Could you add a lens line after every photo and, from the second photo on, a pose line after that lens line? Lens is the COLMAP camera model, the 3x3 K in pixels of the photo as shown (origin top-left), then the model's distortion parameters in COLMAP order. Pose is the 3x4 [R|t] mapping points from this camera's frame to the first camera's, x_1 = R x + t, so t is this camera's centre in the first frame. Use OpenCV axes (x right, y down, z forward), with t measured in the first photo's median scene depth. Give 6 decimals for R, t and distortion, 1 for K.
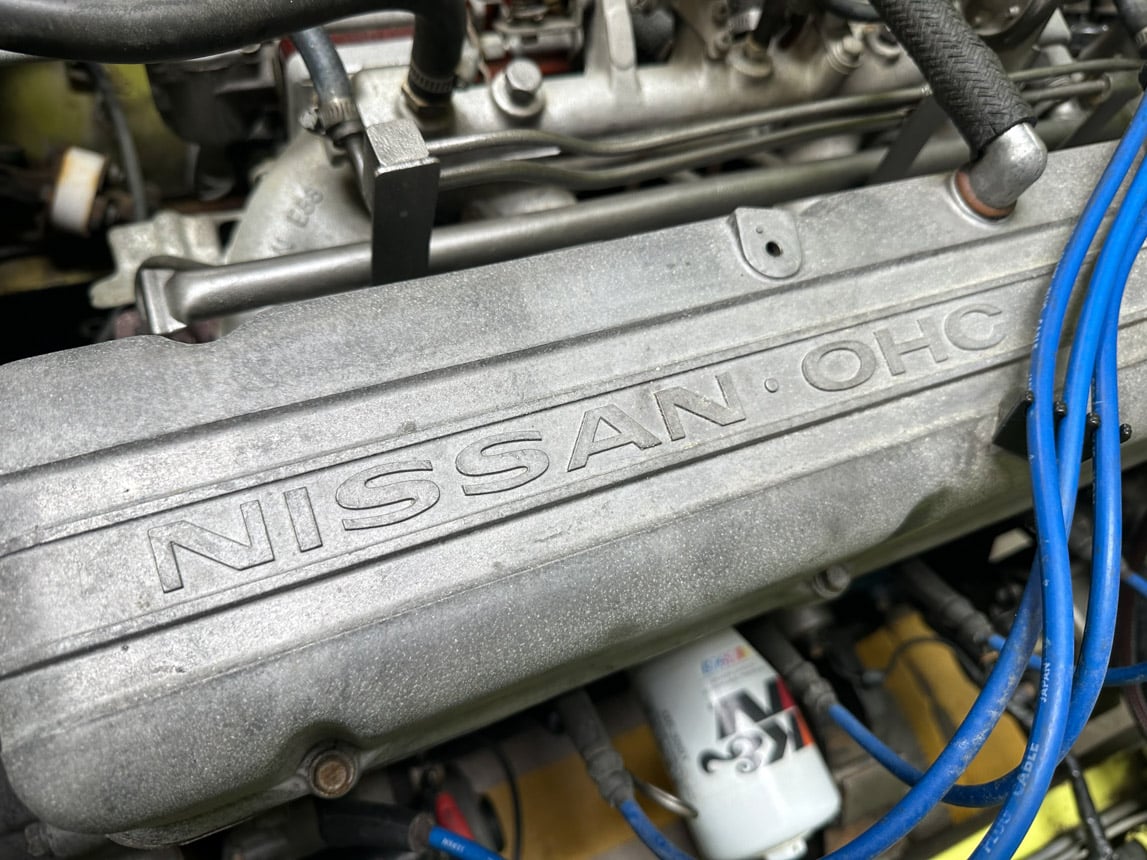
lens RADIAL K [[873.8, 0, 573.5], [0, 873.8, 430.0], [0, 0, 1]] dist [0.072357, -0.273659]
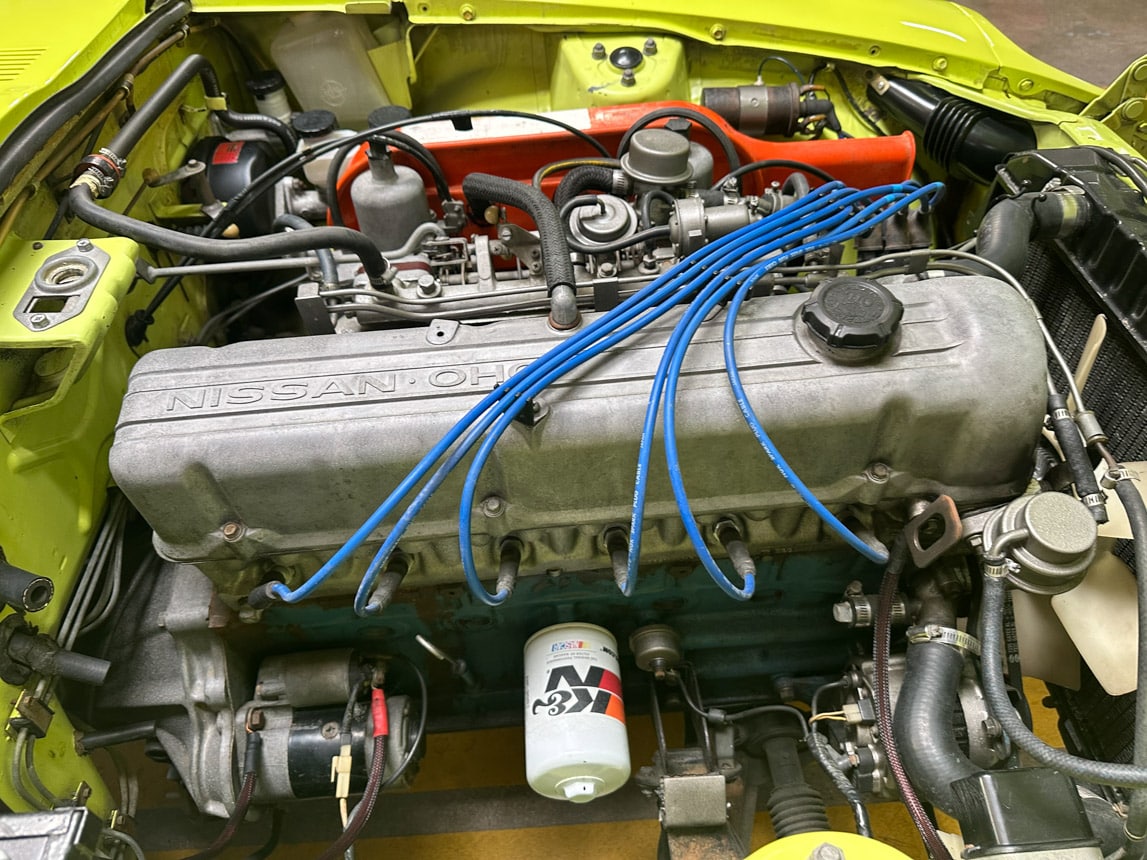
lens RADIAL K [[846.0, 0, 573.5], [0, 846.0, 430.0], [0, 0, 1]] dist [-0.004367, -0.006163]
pose [[0.923131, 0.051986, -0.380955, 1.432059], [-0.163177, 0.950131, -0.265754, 0.581658], [0.348141, 0.307489, 0.885578, -0.801845]]
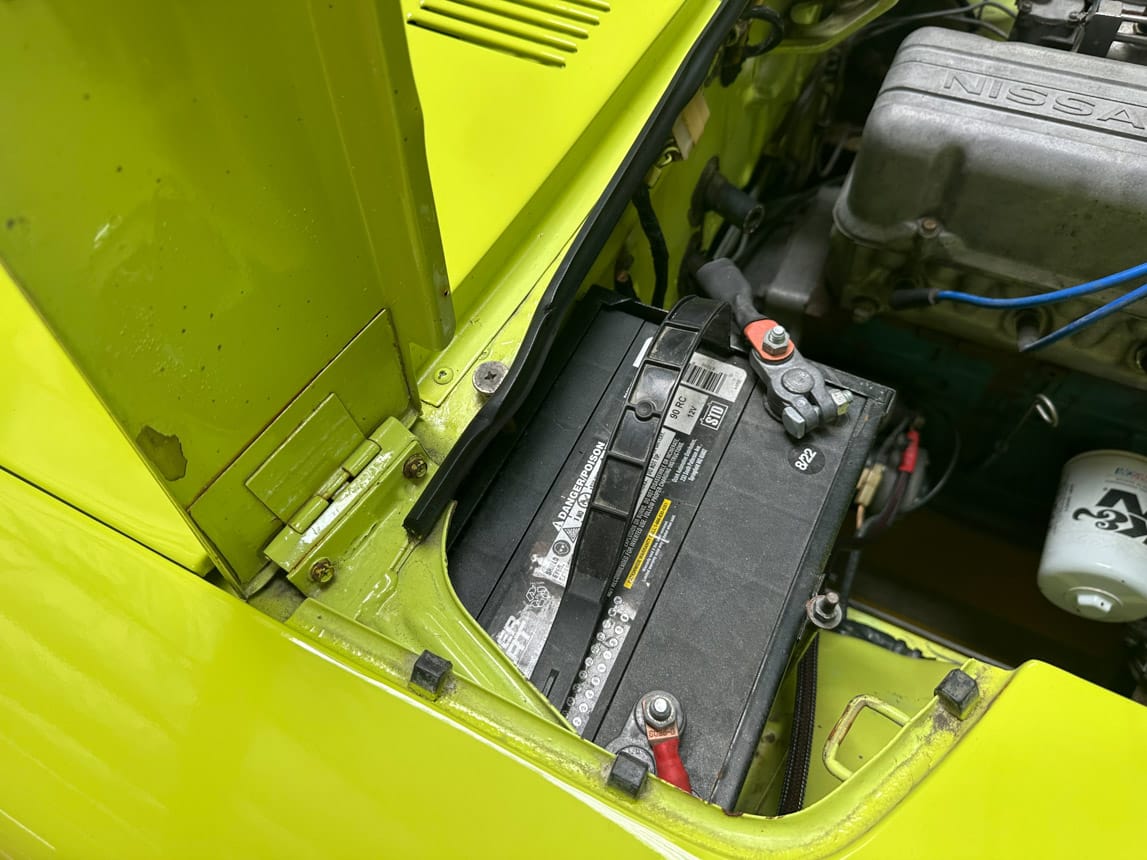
lens RADIAL K [[846.0, 0, 573.5], [0, 846.0, 430.0], [0, 0, 1]] dist [-0.004367, -0.006163]
pose [[0.606461, 0.494661, -0.622508, 0.875814], [-0.571101, 0.815728, 0.091819, 1.201457], [0.553216, 0.299831, 0.777209, -1.235395]]
